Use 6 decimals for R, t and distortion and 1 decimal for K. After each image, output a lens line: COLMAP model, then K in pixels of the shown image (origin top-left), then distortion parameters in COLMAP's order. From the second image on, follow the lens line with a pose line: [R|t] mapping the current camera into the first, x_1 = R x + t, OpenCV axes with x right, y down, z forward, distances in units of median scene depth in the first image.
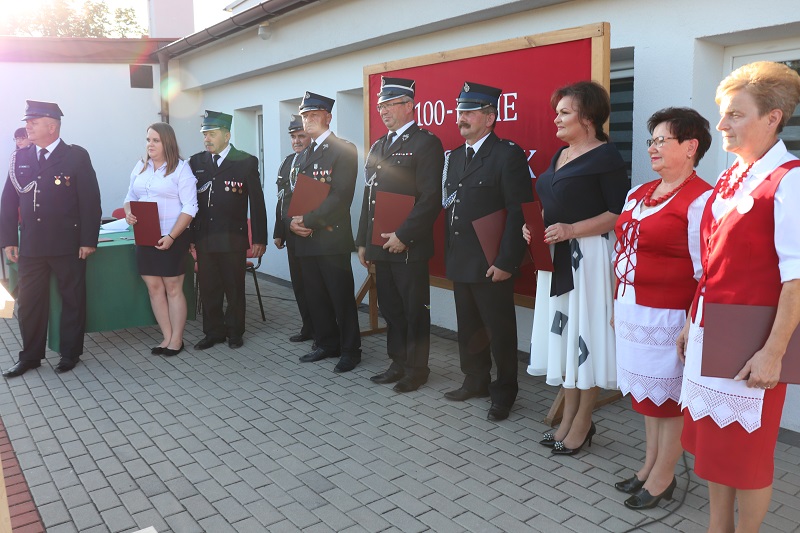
lens RADIAL K [[659.2, 0, 401.8], [0, 659.2, 246.5], [0, 0, 1]] dist [-0.110077, 0.011261]
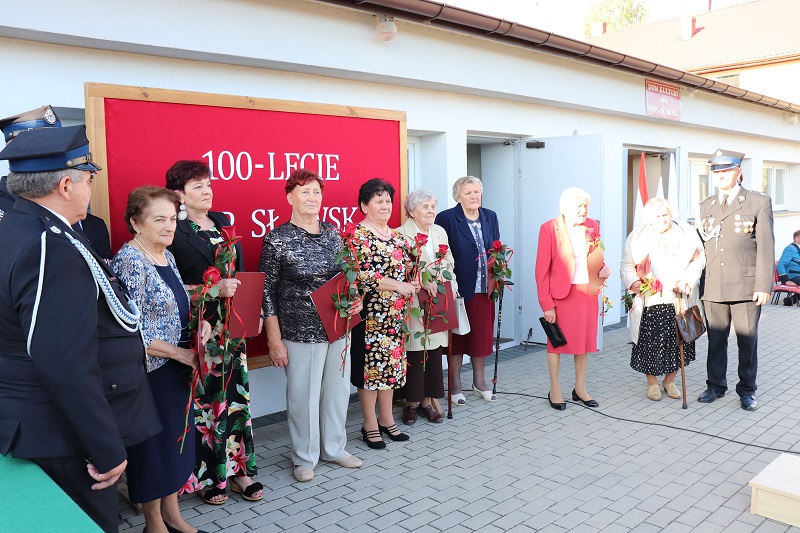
lens RADIAL K [[689.0, 0, 399.4], [0, 689.0, 230.5], [0, 0, 1]] dist [-0.223782, 0.296858]
pose [[-0.083147, -0.051381, 0.995212, -0.967857], [0.141144, 0.987995, 0.062800, -0.167653], [-0.986491, 0.145690, -0.074897, 0.997800]]
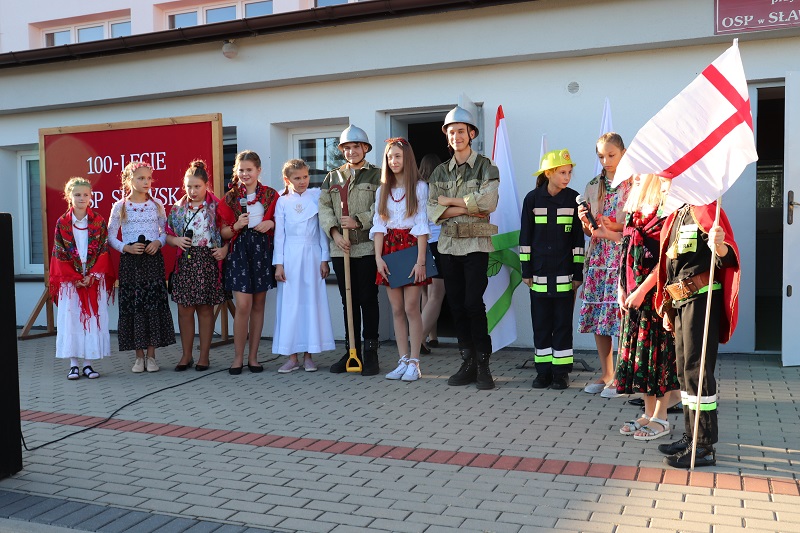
lens RADIAL K [[807.0, 0, 400.0], [0, 807.0, 266.5], [0, 0, 1]] dist [-0.048515, -0.001241]
pose [[0.866040, -0.030478, 0.499045, -0.311254], [0.078890, 0.993967, -0.076201, 0.234192], [-0.493712, 0.105363, 0.863219, -0.935348]]
